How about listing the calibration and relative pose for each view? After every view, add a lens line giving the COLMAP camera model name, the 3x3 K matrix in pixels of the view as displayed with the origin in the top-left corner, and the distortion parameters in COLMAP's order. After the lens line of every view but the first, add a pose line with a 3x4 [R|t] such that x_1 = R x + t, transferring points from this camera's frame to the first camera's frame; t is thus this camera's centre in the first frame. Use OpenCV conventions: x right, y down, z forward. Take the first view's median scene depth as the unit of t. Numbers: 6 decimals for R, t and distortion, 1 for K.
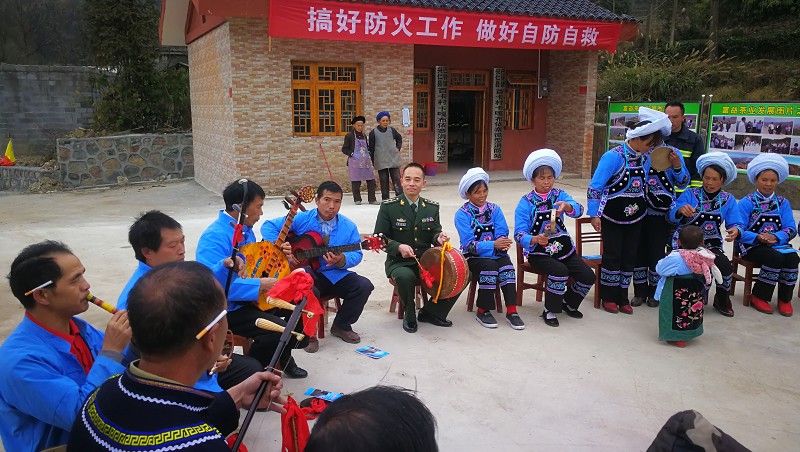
lens RADIAL K [[649.0, 0, 395.9], [0, 649.0, 223.6], [0, 0, 1]] dist [0.004148, 0.009441]
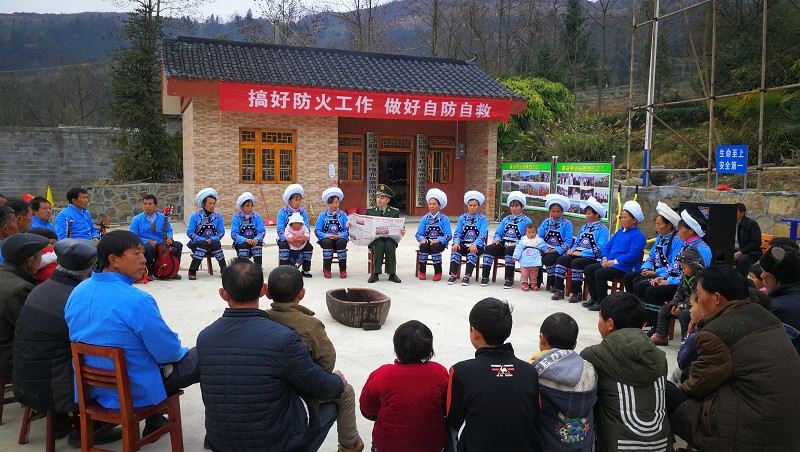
lens RADIAL K [[654.3, 0, 400.0], [0, 654.3, 226.0], [0, 0, 1]] dist [0.041758, 0.003274]
pose [[0.996627, 0.020258, -0.079524, 0.262926], [-0.027441, 0.995537, -0.090296, 0.061754], [0.077340, 0.092174, 0.992735, -0.286967]]
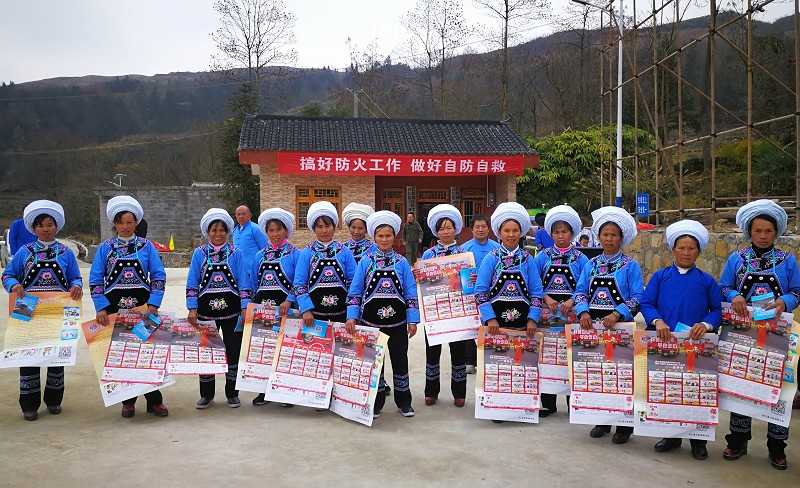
lens RADIAL K [[716.7, 0, 411.2], [0, 716.7, 245.1], [0, 0, 1]] dist [0.198498, -0.002750]
pose [[0.957805, 0.009142, -0.287274, 0.633471], [-0.048661, 0.990223, -0.130728, 0.129038], [0.283270, 0.139191, 0.948886, -0.656928]]
